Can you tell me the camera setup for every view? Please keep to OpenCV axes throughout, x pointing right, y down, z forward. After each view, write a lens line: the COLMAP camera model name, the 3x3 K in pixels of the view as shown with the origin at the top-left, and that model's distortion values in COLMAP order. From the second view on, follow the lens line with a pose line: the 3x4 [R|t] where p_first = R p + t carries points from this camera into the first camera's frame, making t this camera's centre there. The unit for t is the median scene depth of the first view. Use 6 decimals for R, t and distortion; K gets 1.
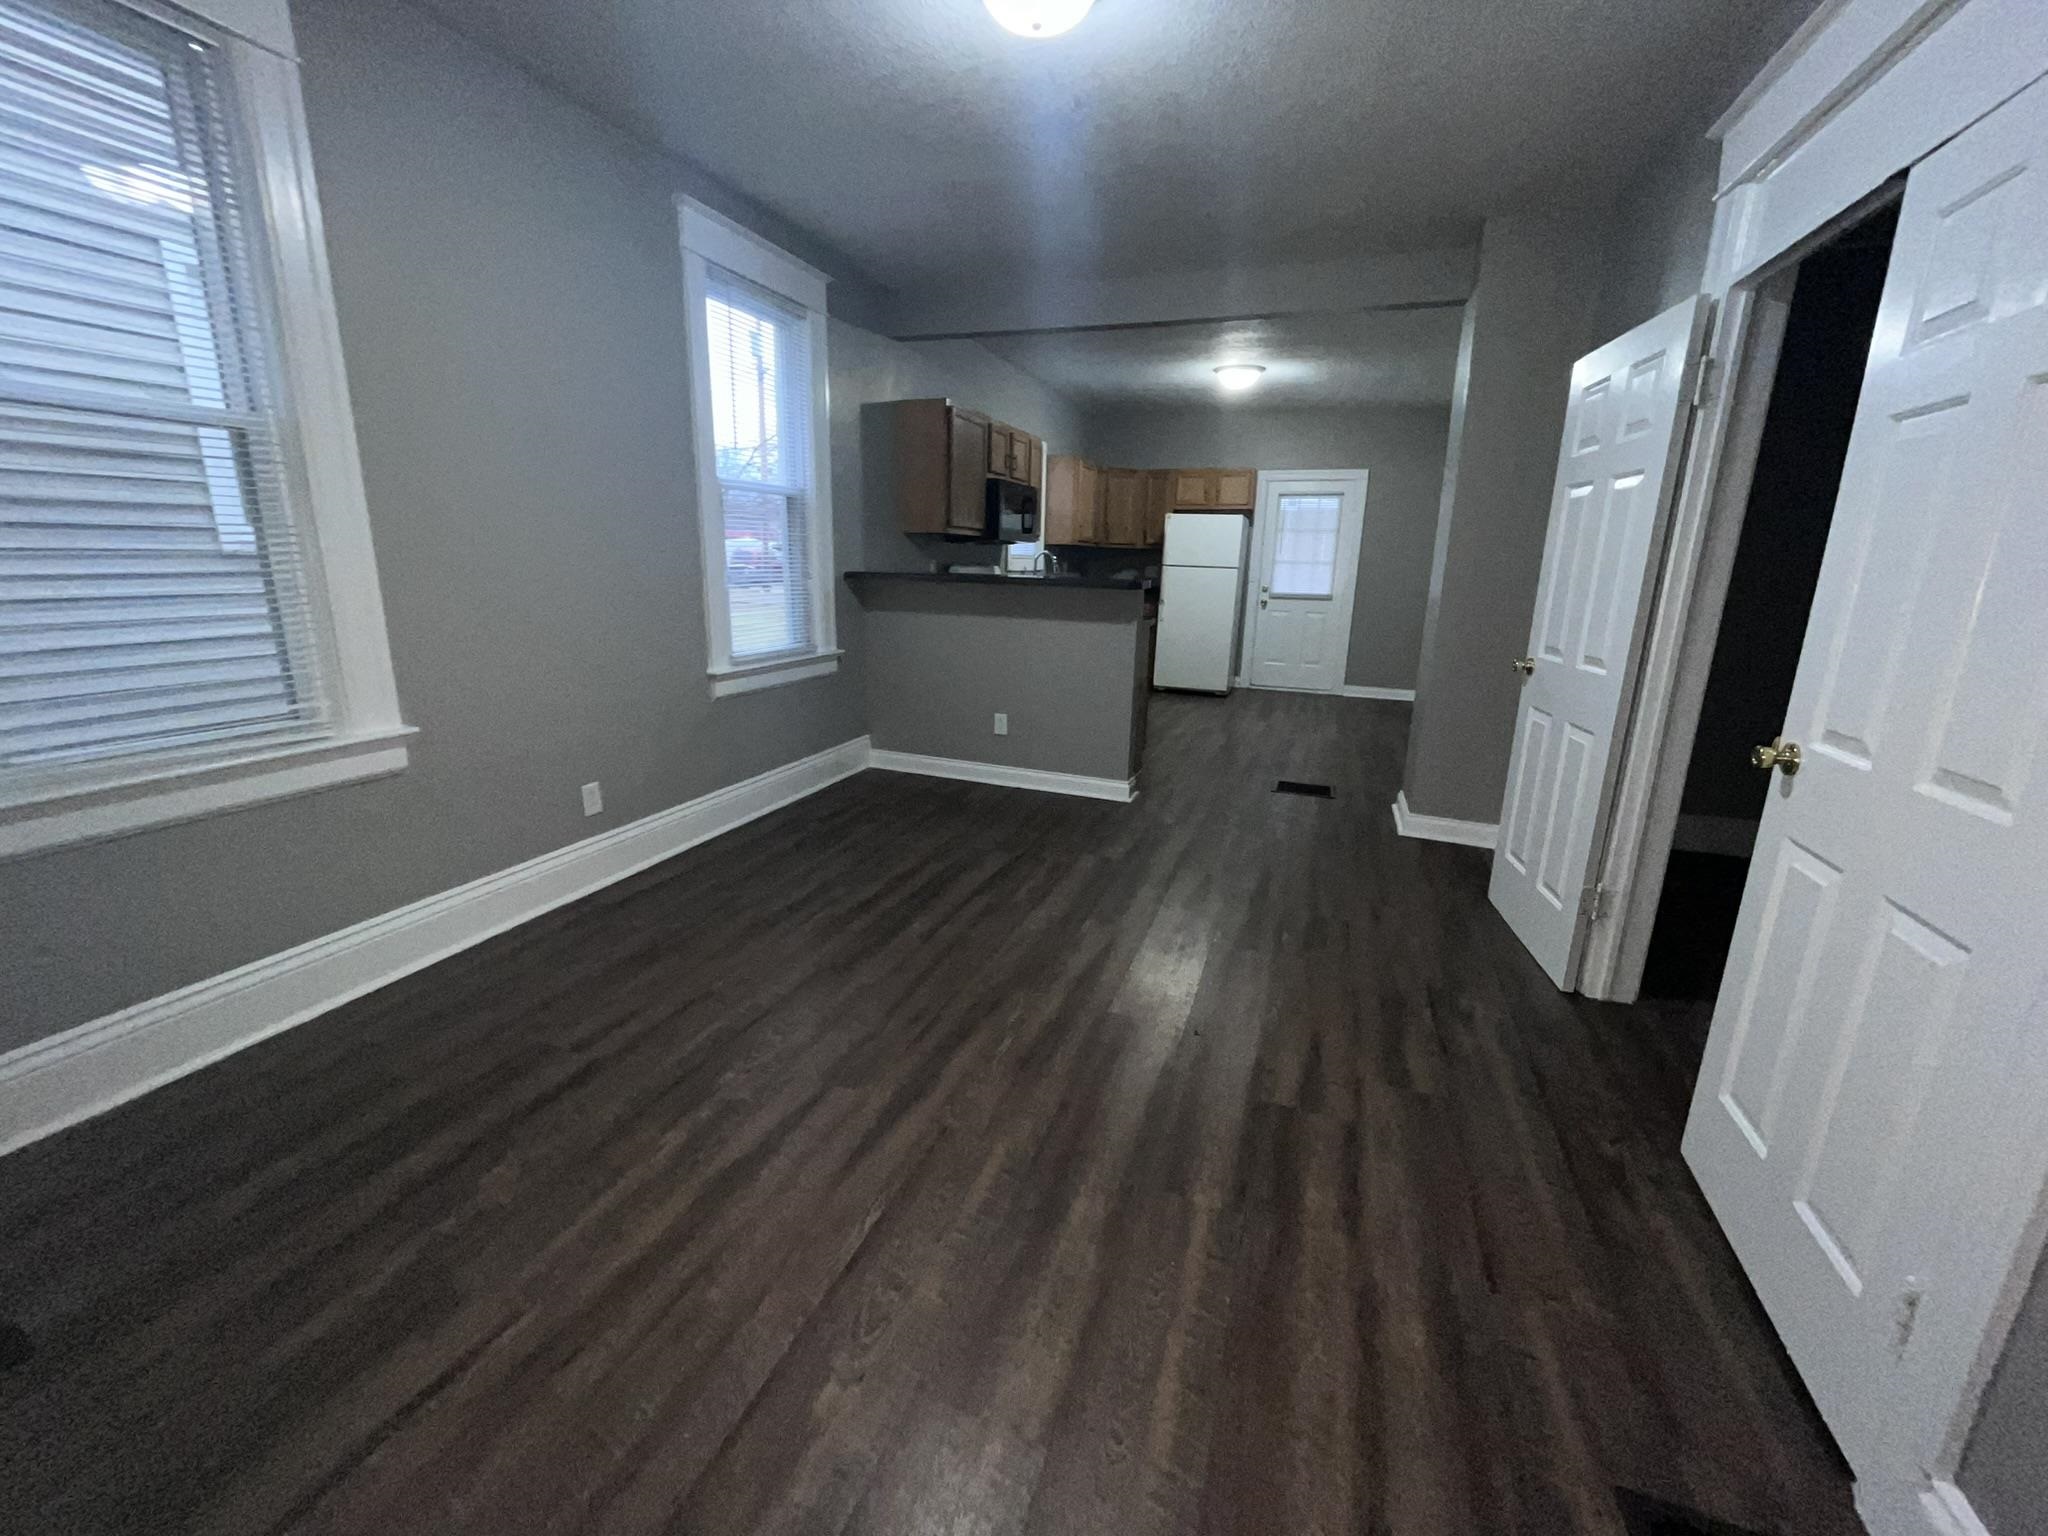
lens RADIAL K [[832.1, 0, 1018.8], [0, 832.1, 764.2], [0, 0, 1]] dist [-0.001838, 0.000263]
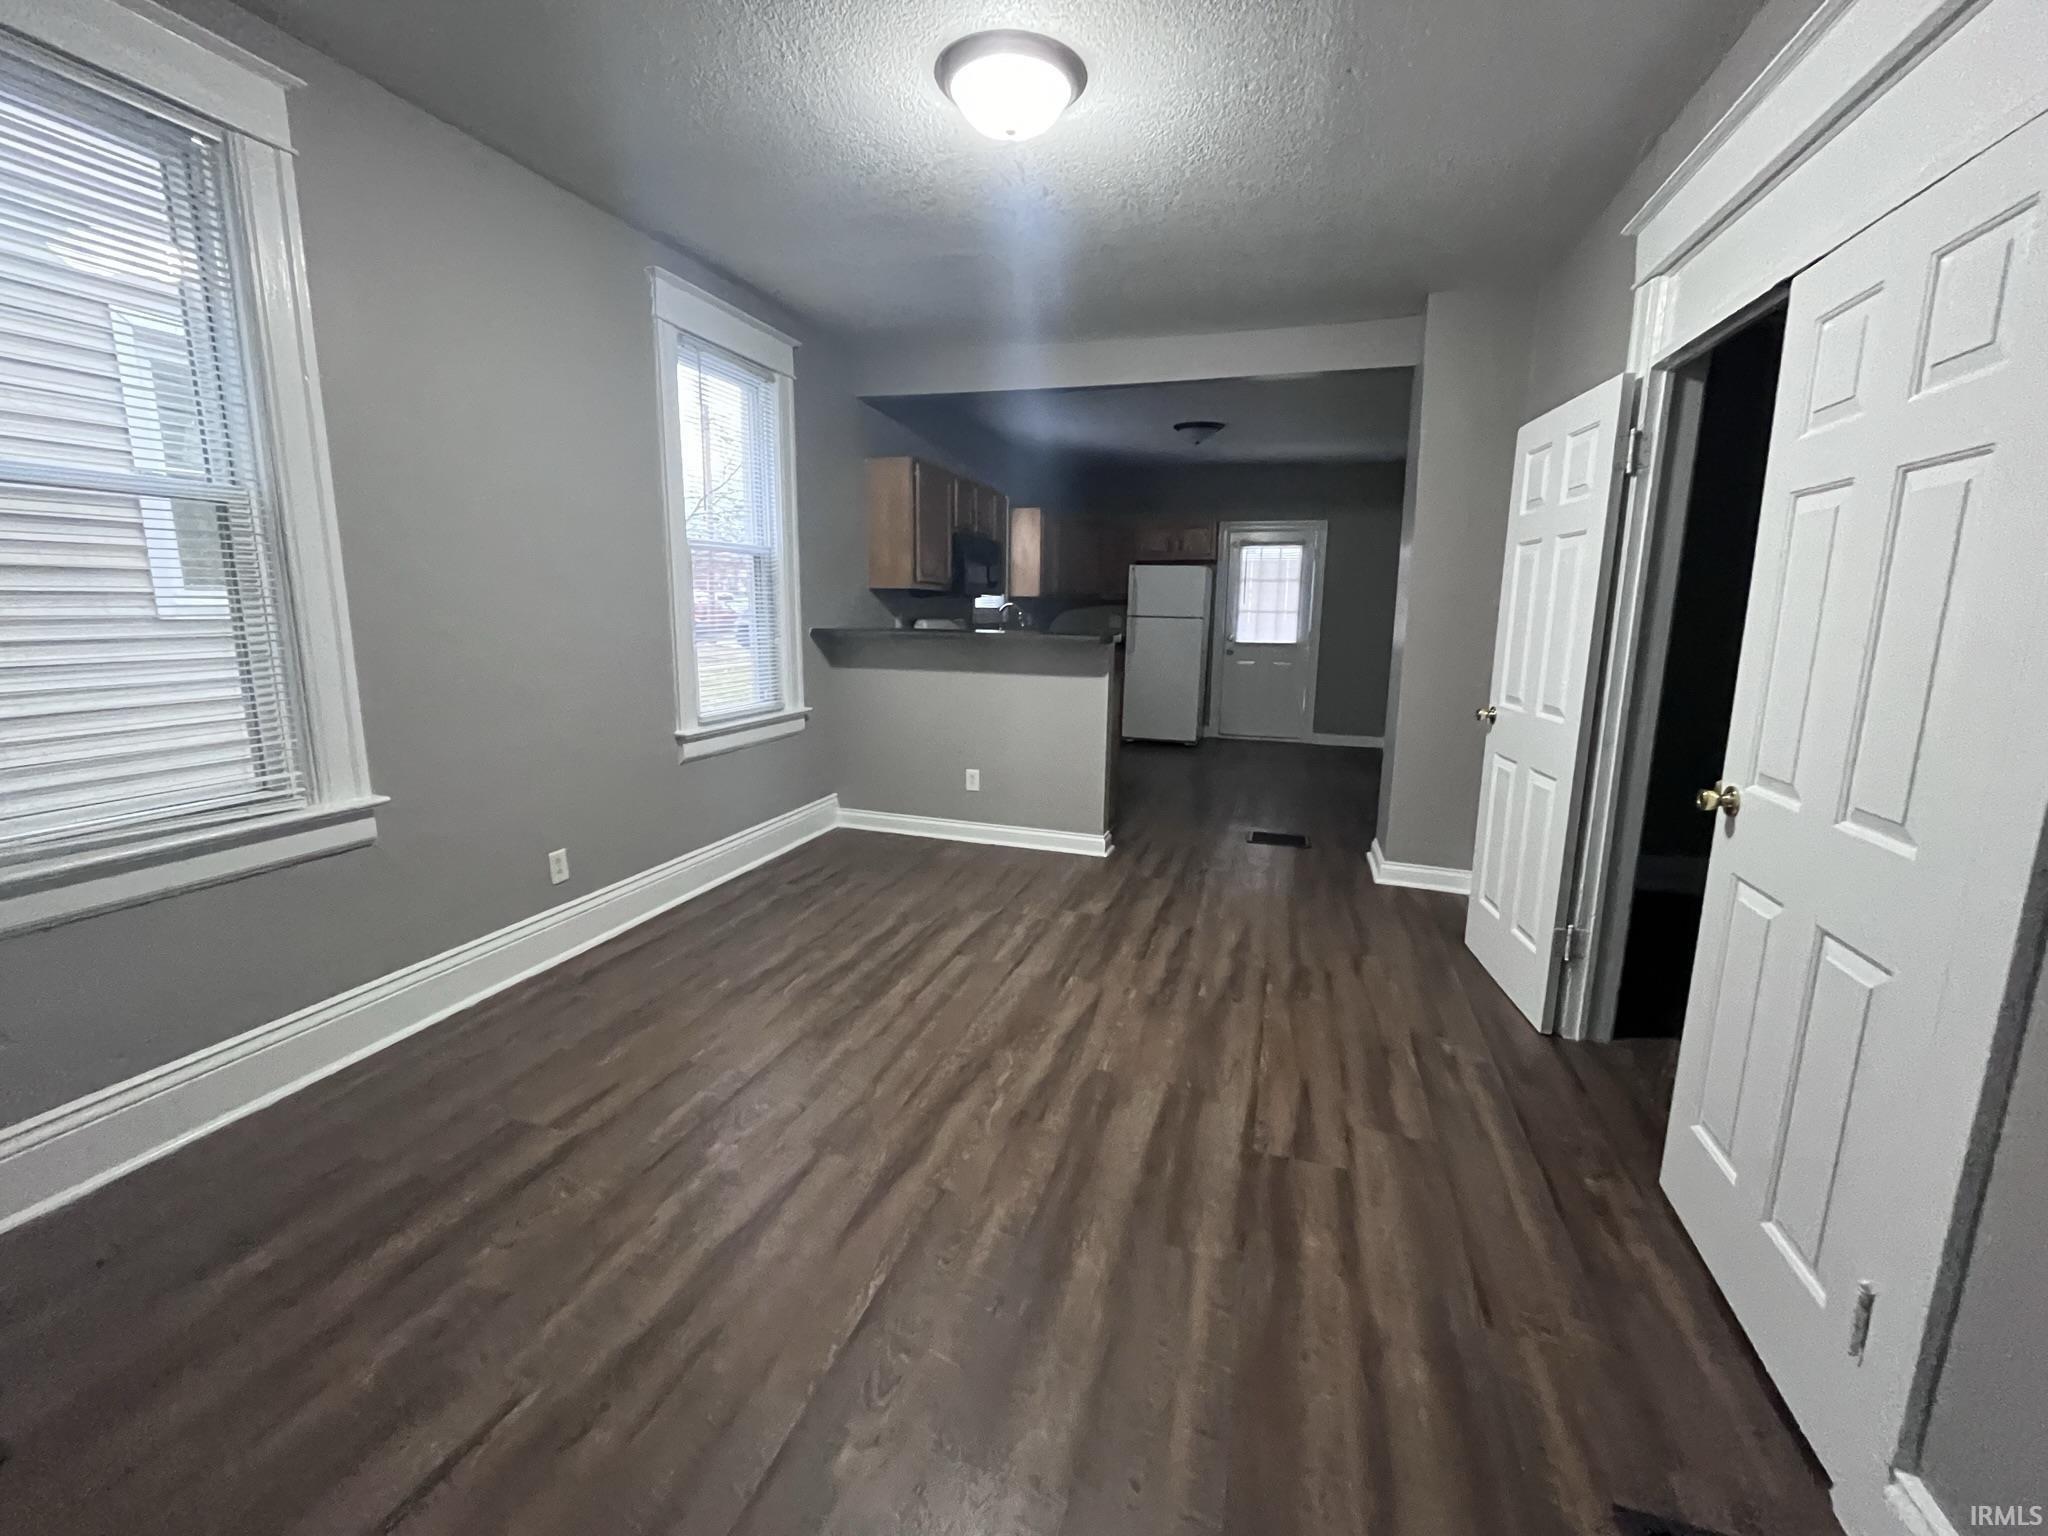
lens RADIAL K [[873.2, 0, 1017.2], [0, 873.2, 762.6], [0, 0, 1]] dist [0.002011, -0.000606]
pose [[0.998810, -0.018565, 0.045104, -0.034121], [0.021465, 0.997675, -0.064682, -0.002401], [-0.043798, 0.065573, 0.996886, -0.069722]]
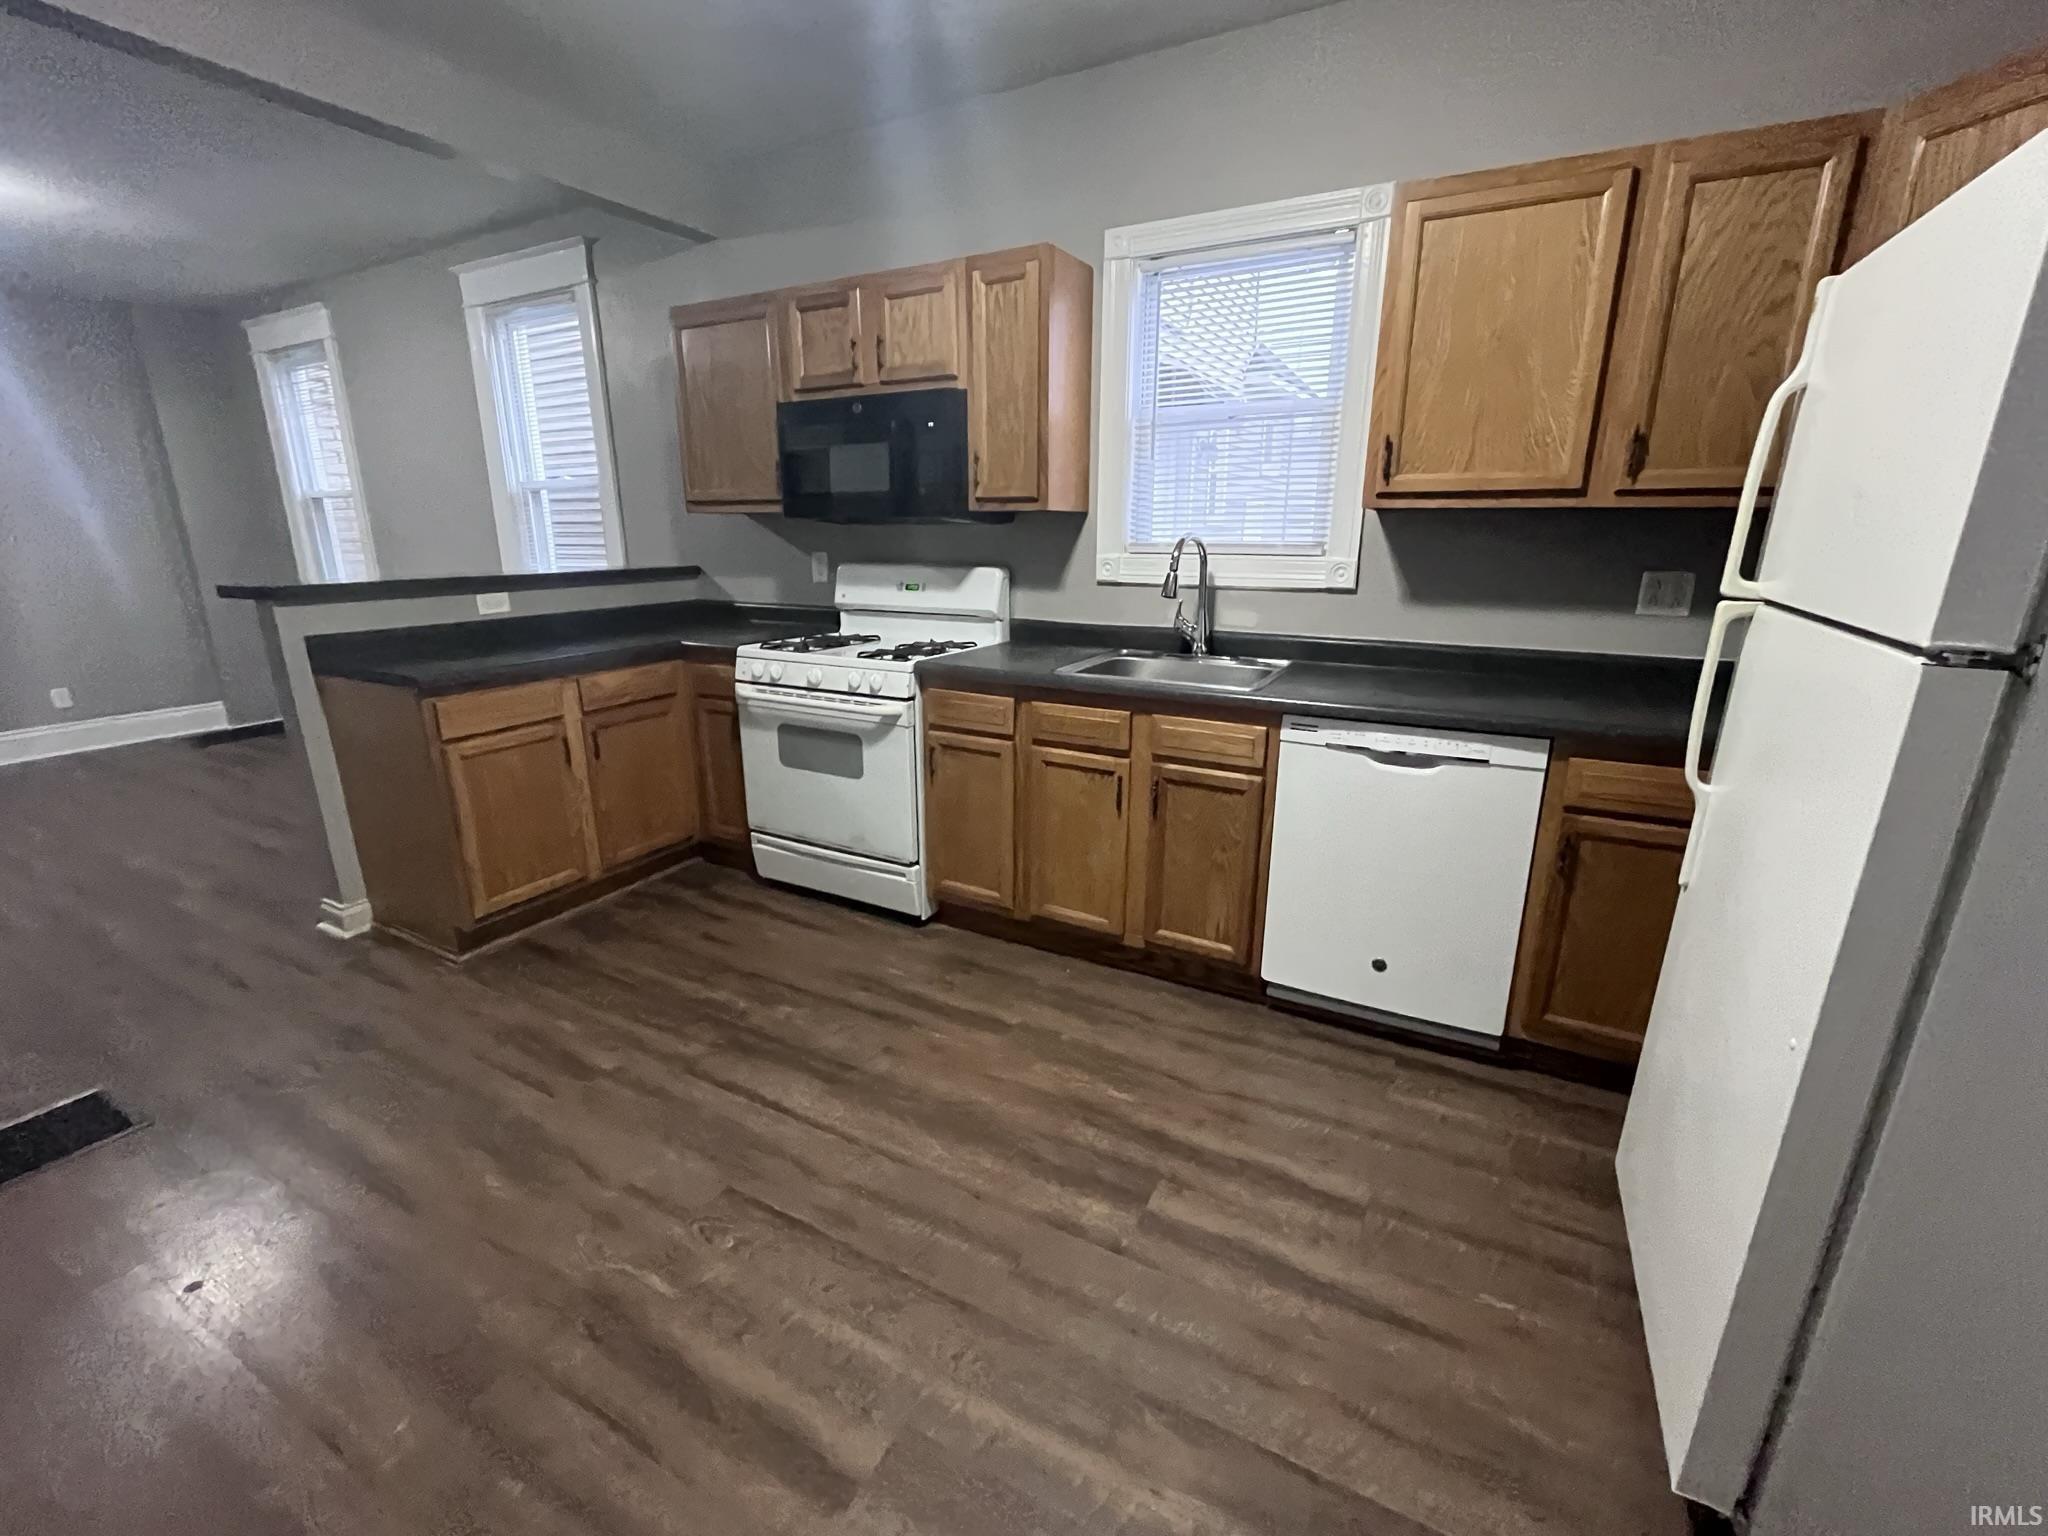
lens RADIAL K [[873.2, 0, 1018.9], [0, 873.2, 770.5], [0, 0, 1]] dist [0.002011, -0.000606]
pose [[-0.151652, 0.247982, -0.956821, 1.372330], [-0.243735, 0.928743, 0.279336, -0.827201], [0.957912, 0.275573, -0.080403, 3.180168]]
